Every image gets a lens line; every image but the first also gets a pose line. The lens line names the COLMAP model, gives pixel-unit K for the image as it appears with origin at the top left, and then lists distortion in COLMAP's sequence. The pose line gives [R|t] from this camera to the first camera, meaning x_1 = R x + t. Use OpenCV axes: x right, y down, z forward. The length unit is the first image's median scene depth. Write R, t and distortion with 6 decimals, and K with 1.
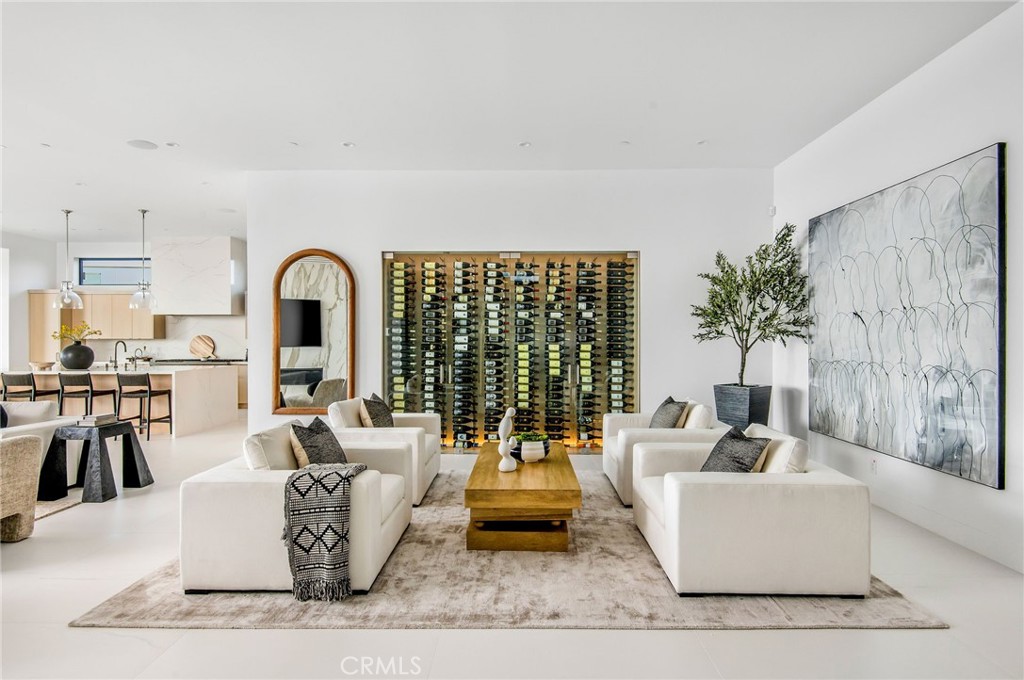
lens RADIAL K [[548.8, 0, 503.0], [0, 548.8, 332.6], [0, 0, 1]] dist [0.019830, -0.002837]
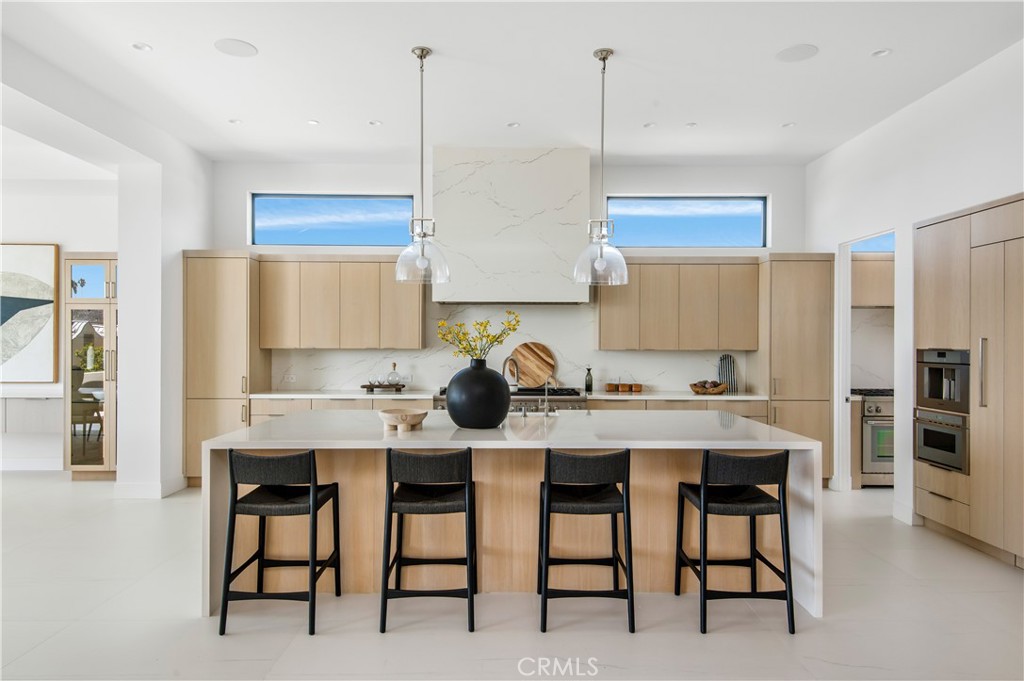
lens RADIAL K [[612.9, 0, 510.3], [0, 612.9, 348.8], [0, 0, 1]] dist [0.001170, 0.000199]
pose [[0.997767, 0.006137, 0.066502, -0.601972], [-0.007162, 0.999859, 0.015182, 0.002959], [-0.066399, -0.015624, 0.997671, 0.436483]]
